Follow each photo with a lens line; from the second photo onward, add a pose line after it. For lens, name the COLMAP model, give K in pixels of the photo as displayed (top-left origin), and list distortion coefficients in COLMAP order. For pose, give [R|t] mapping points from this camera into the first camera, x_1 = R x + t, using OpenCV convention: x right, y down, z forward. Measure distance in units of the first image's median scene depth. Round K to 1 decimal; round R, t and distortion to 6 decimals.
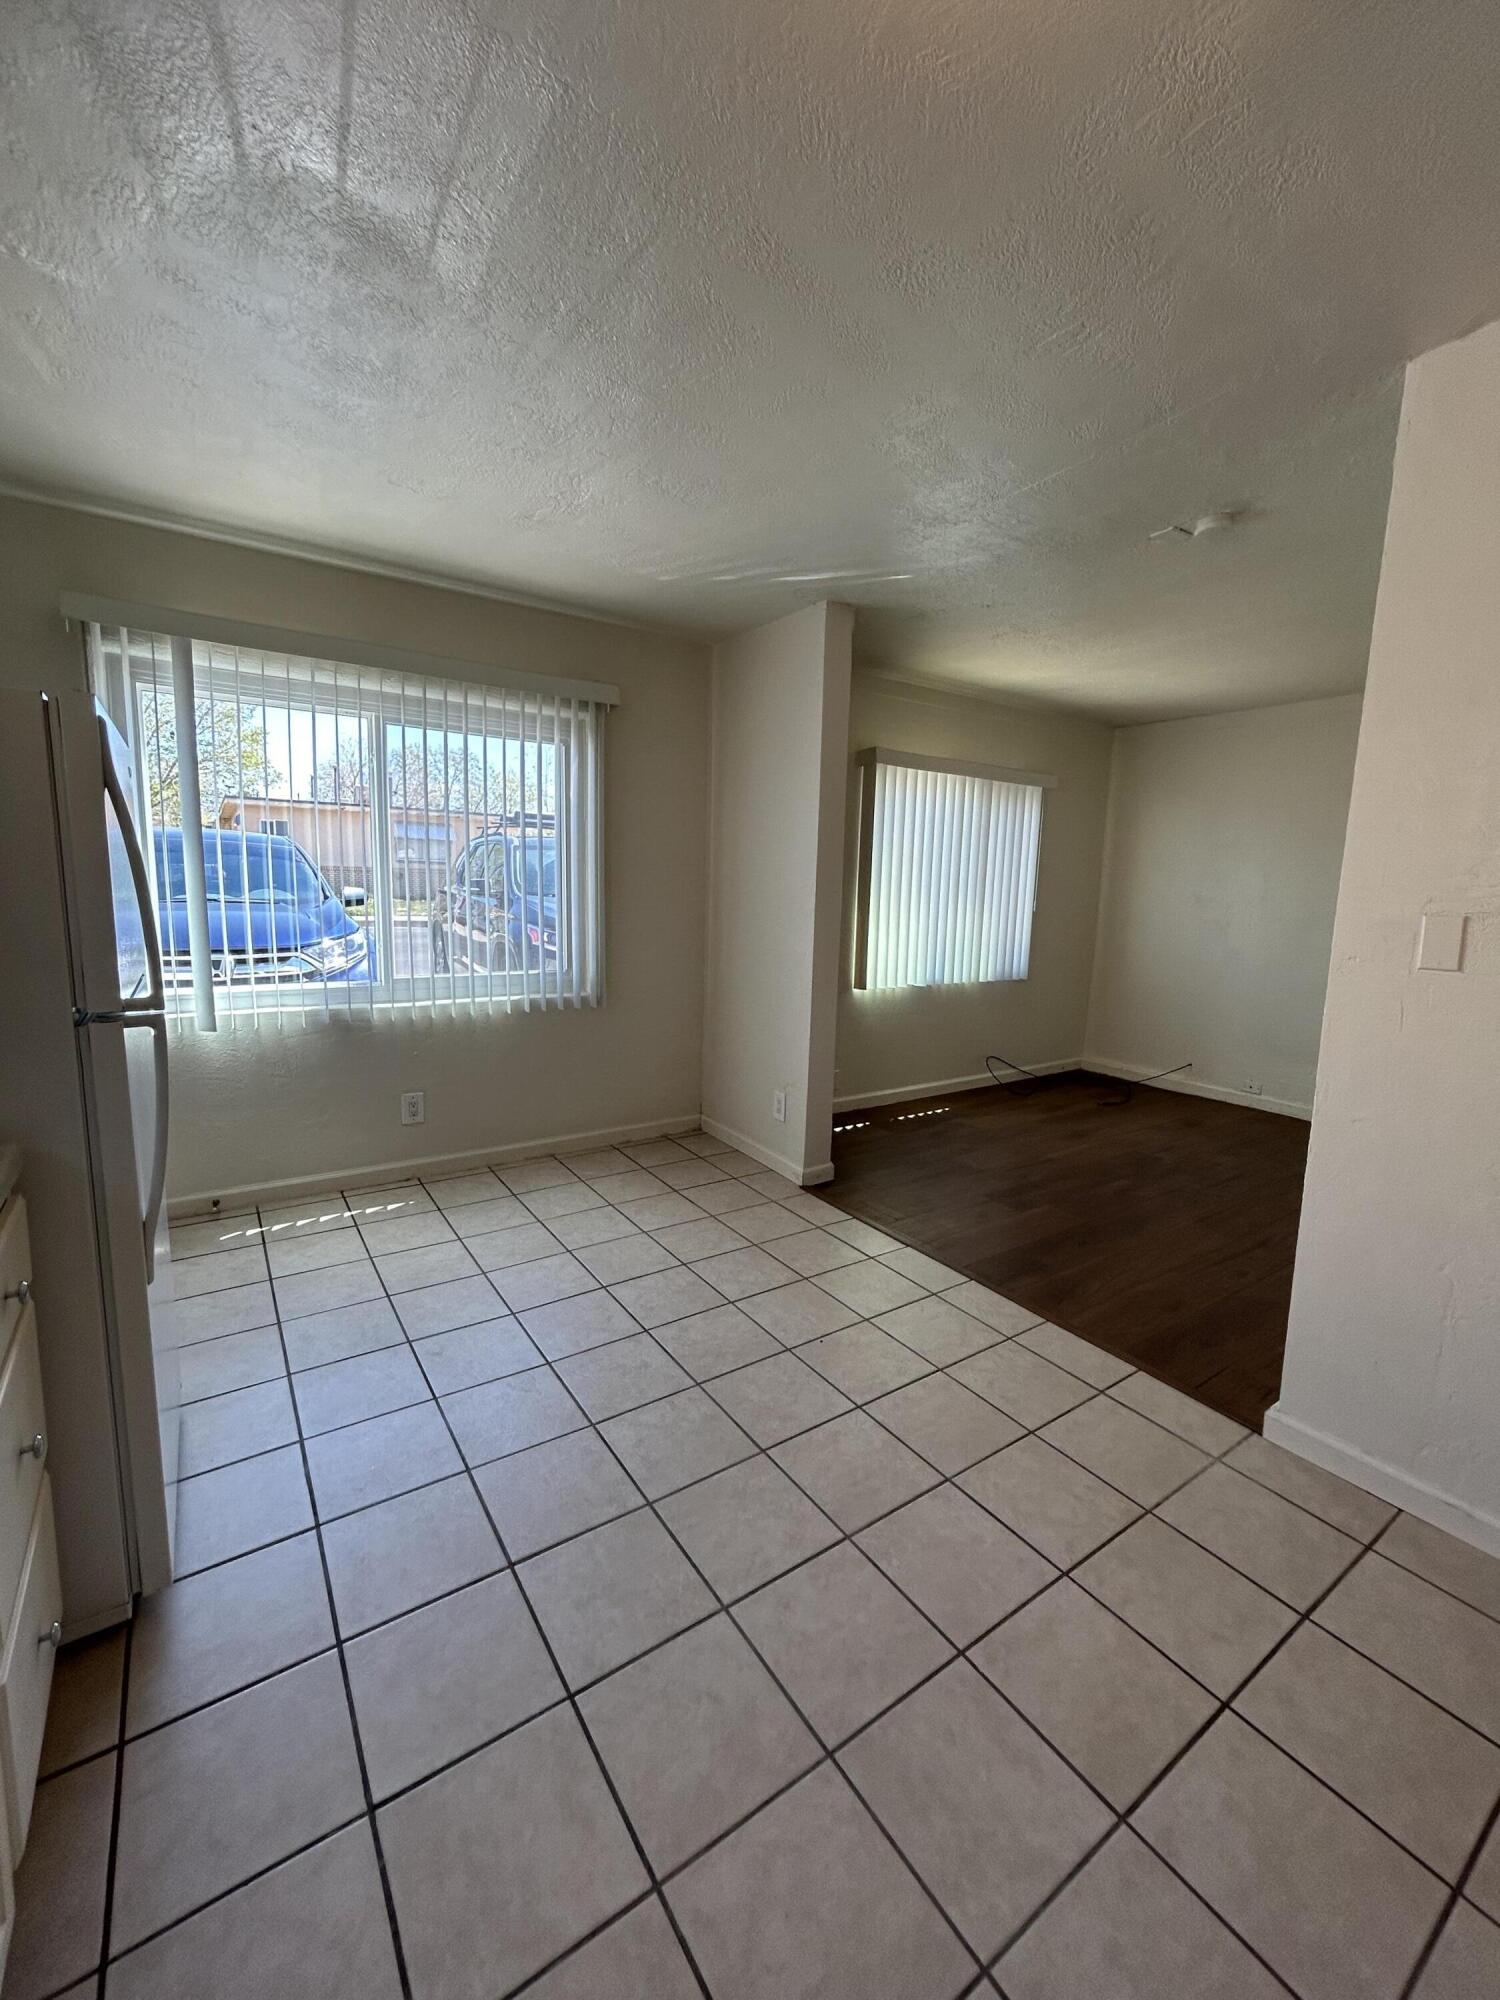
lens RADIAL K [[809.5, 0, 752.1], [0, 809.5, 995.0], [0, 0, 1]] dist [0.000592, 0.001213]
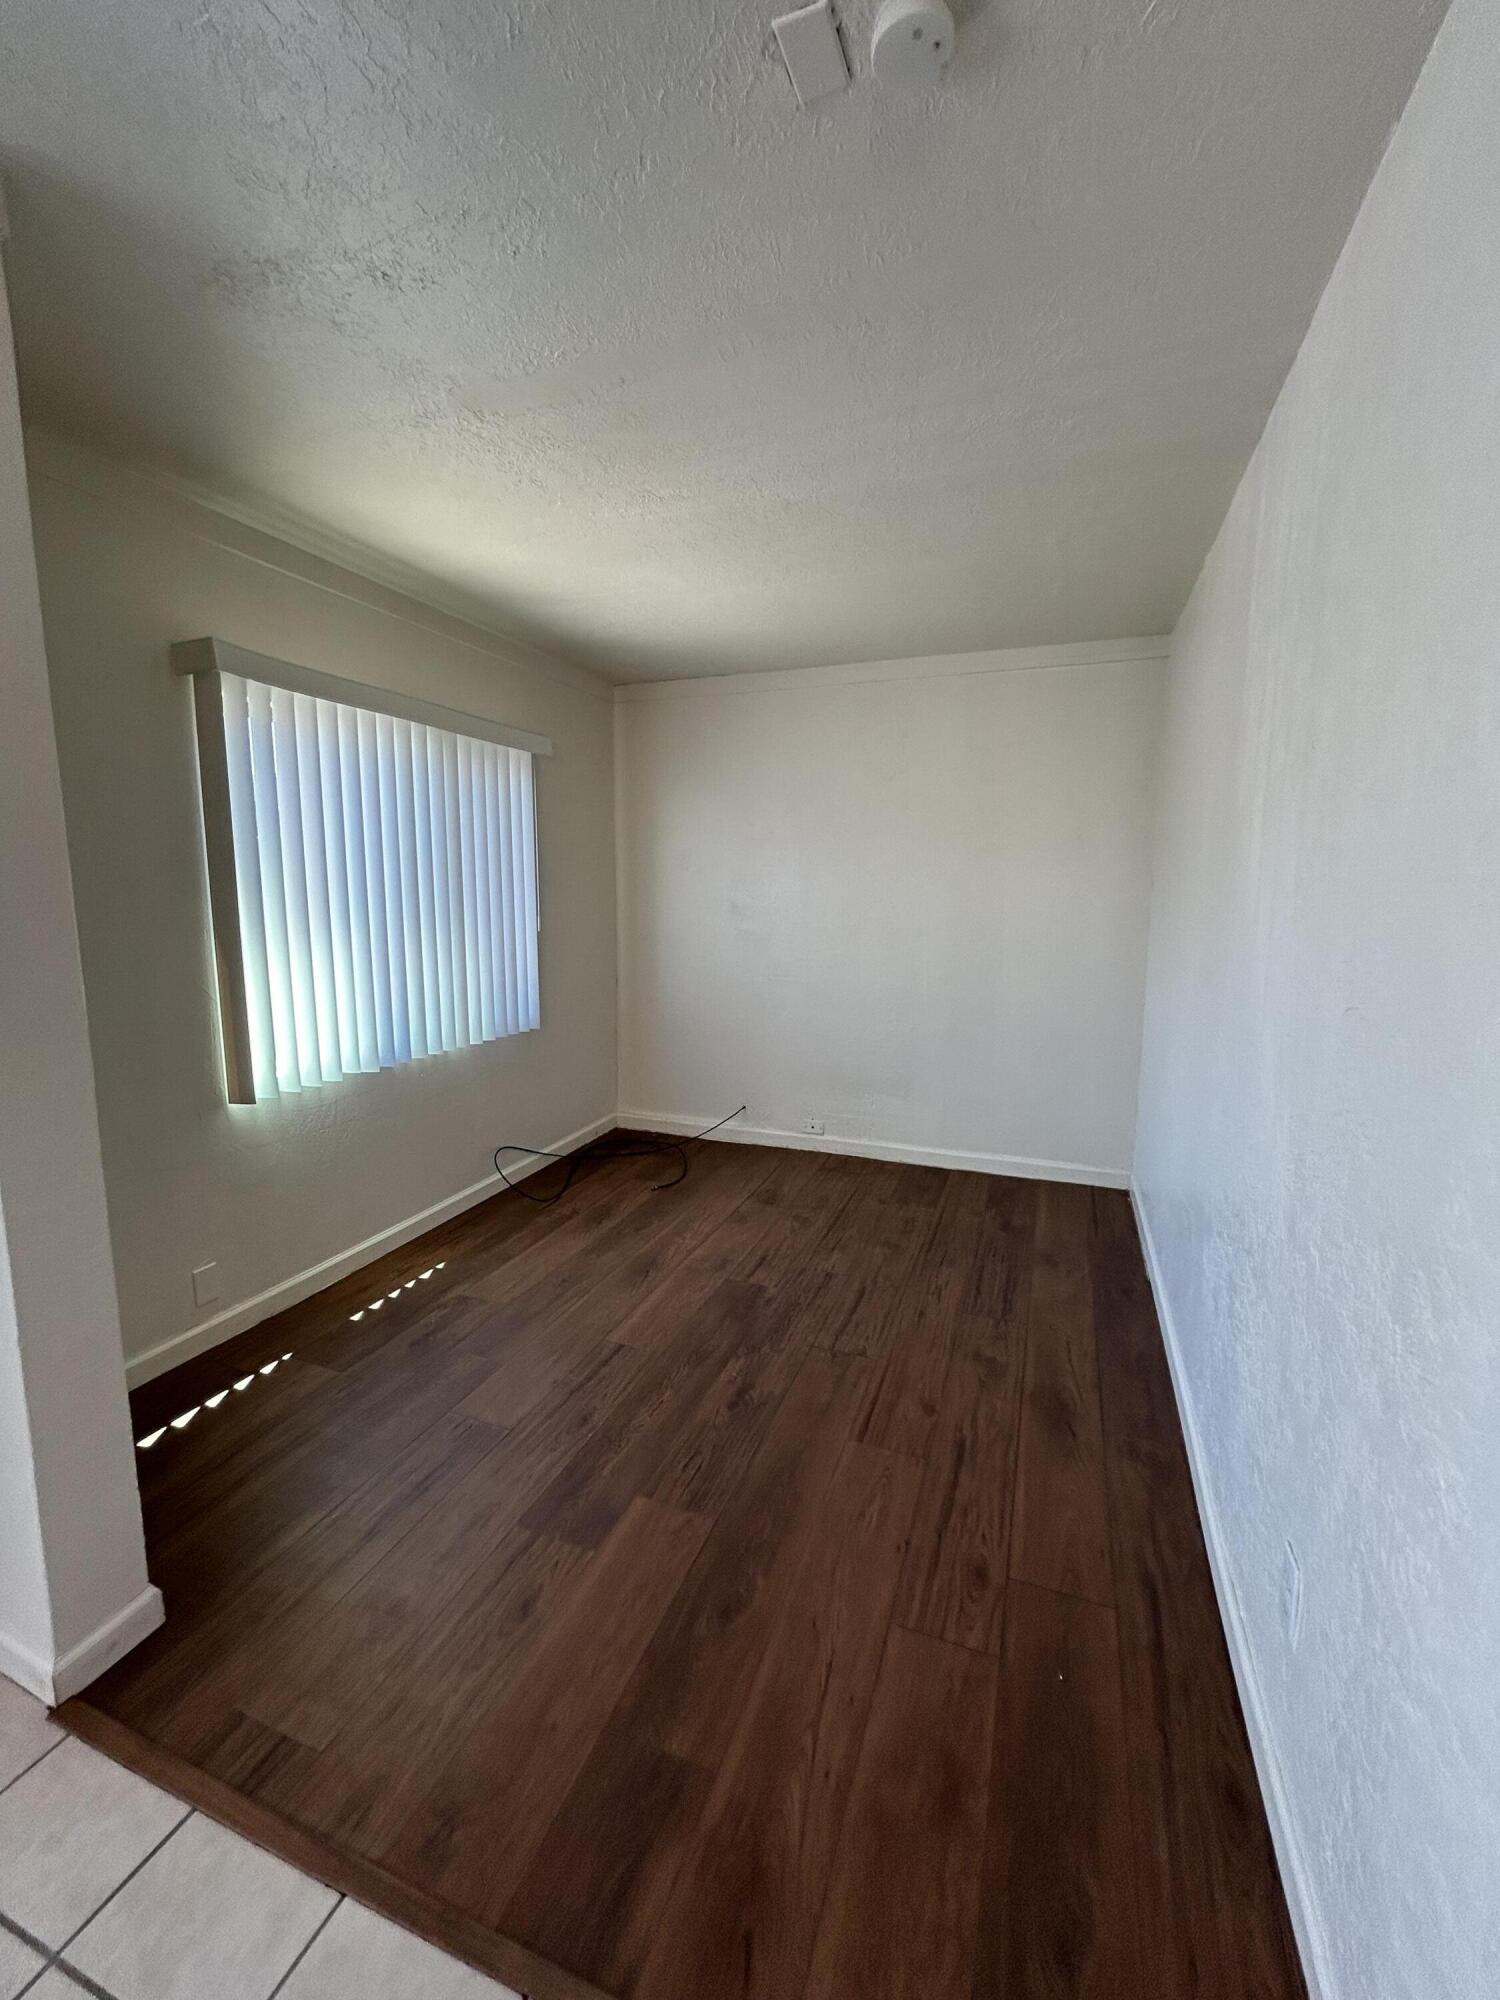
lens RADIAL K [[809.5, 0, 748.8], [0, 809.5, 994.6], [0, 0, 1]] dist [0.000592, 0.001213]
pose [[0.822613, -0.101021, 0.559556, 0.150117], [0.100373, 0.994436, 0.031973, -0.079679], [-0.559672, 0.029863, 0.828176, 0.479438]]
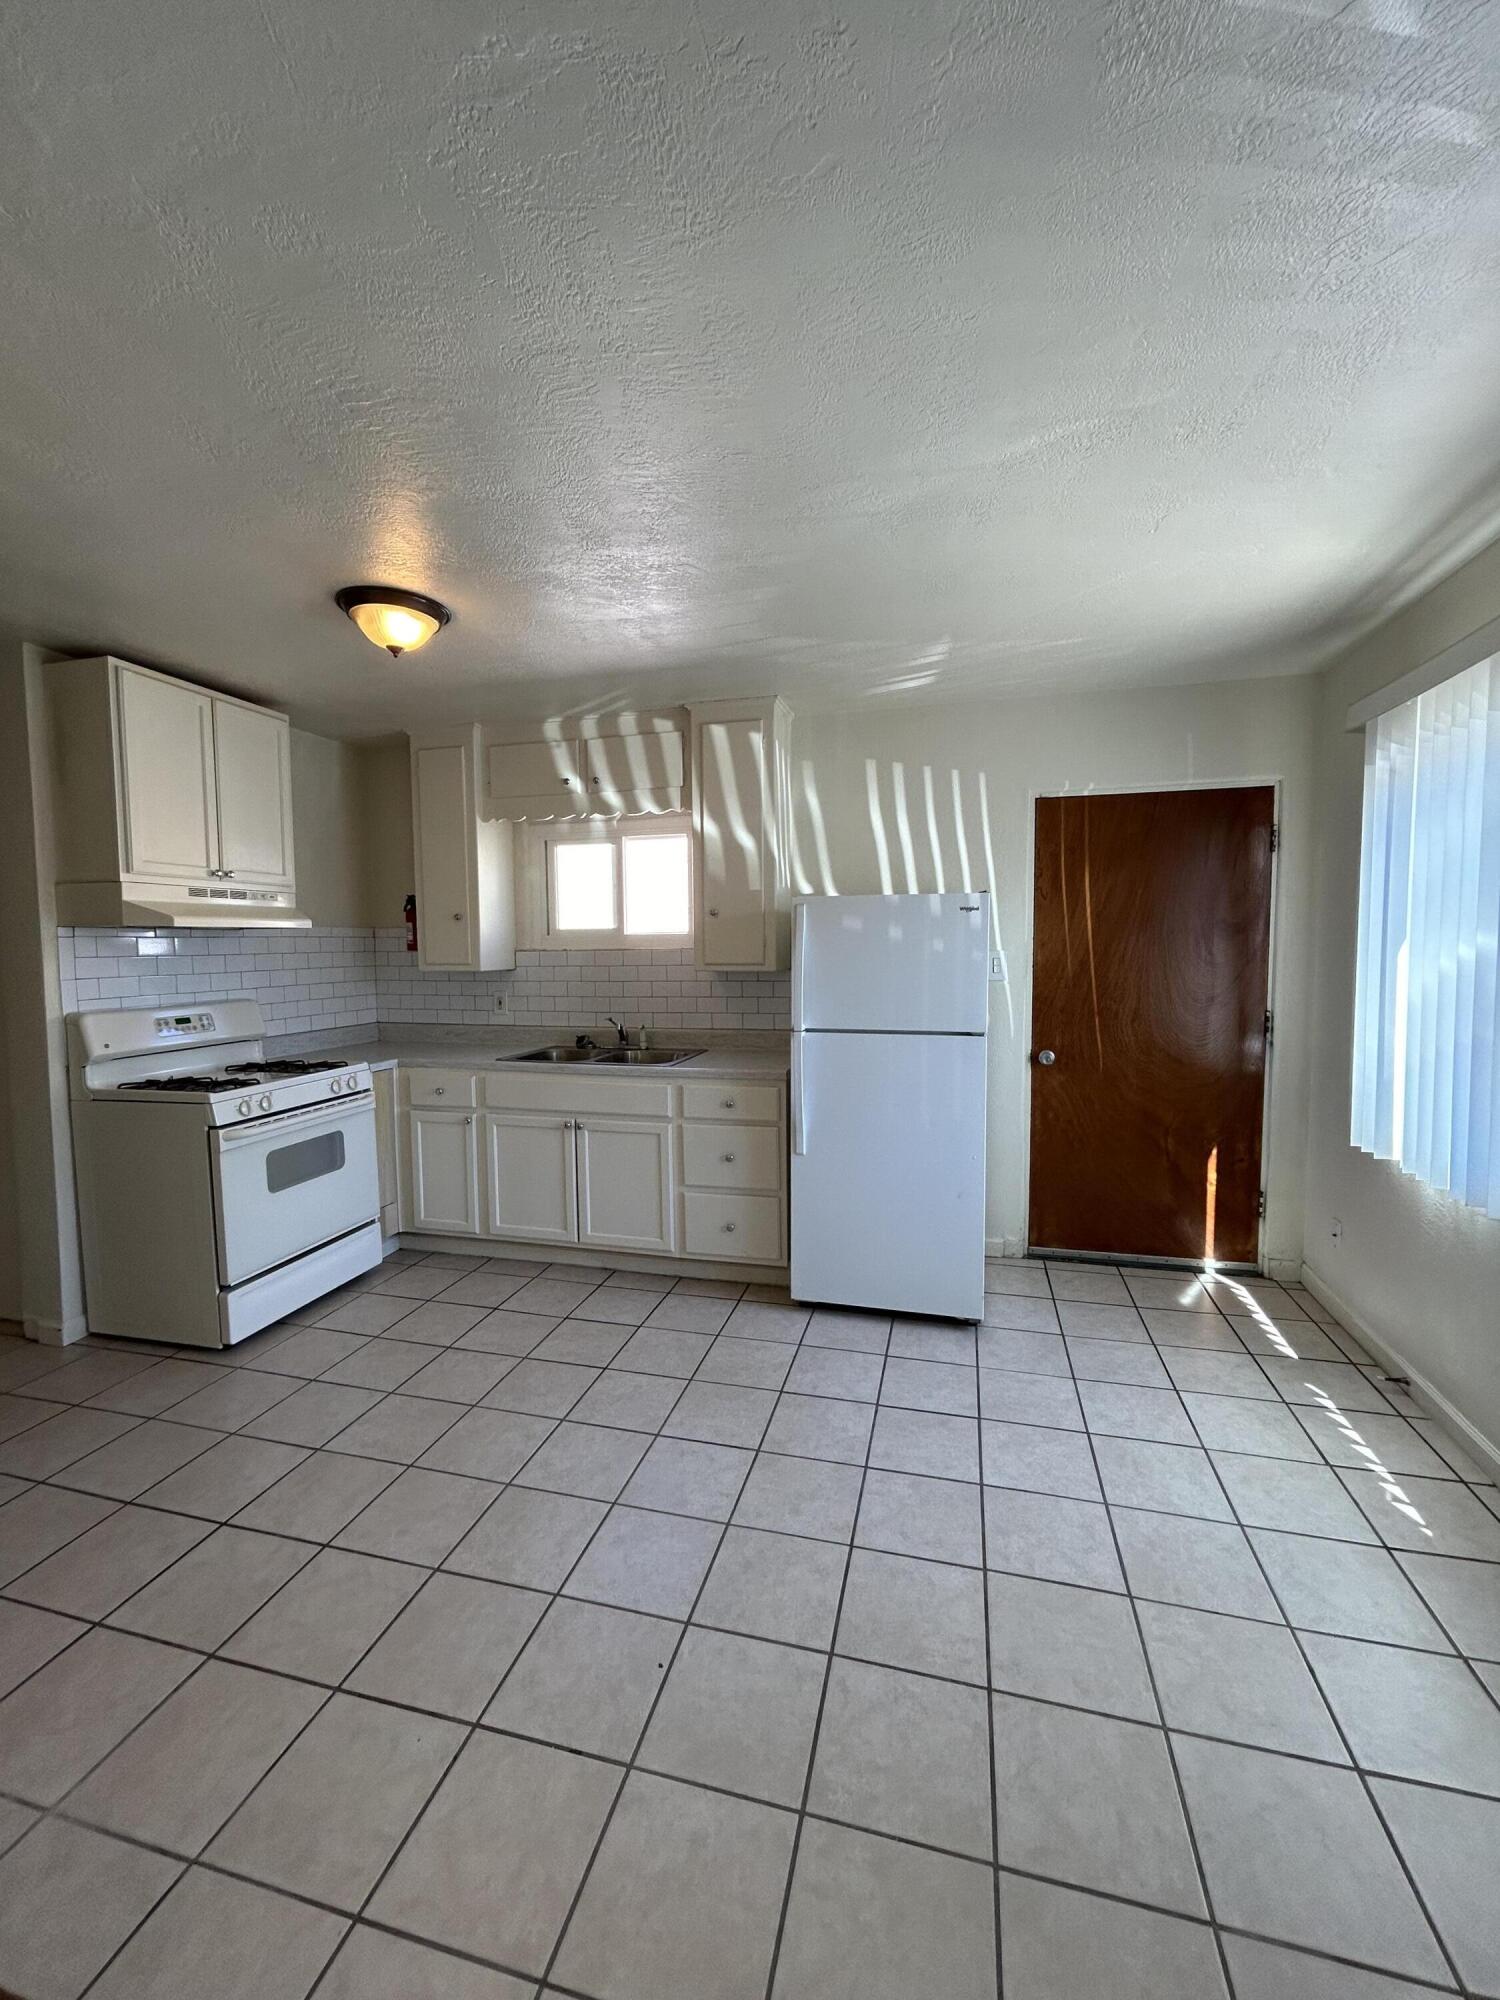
lens RADIAL K [[809.5, 0, 749.3], [0, 809.5, 984.9], [0, 0, 1]] dist [0.000592, 0.001213]
pose [[-0.756620, 0.009641, -0.653783, 0.303488], [-0.107594, 0.984425, 0.139034, -0.148587], [0.644941, 0.175539, -0.743799, 0.950320]]
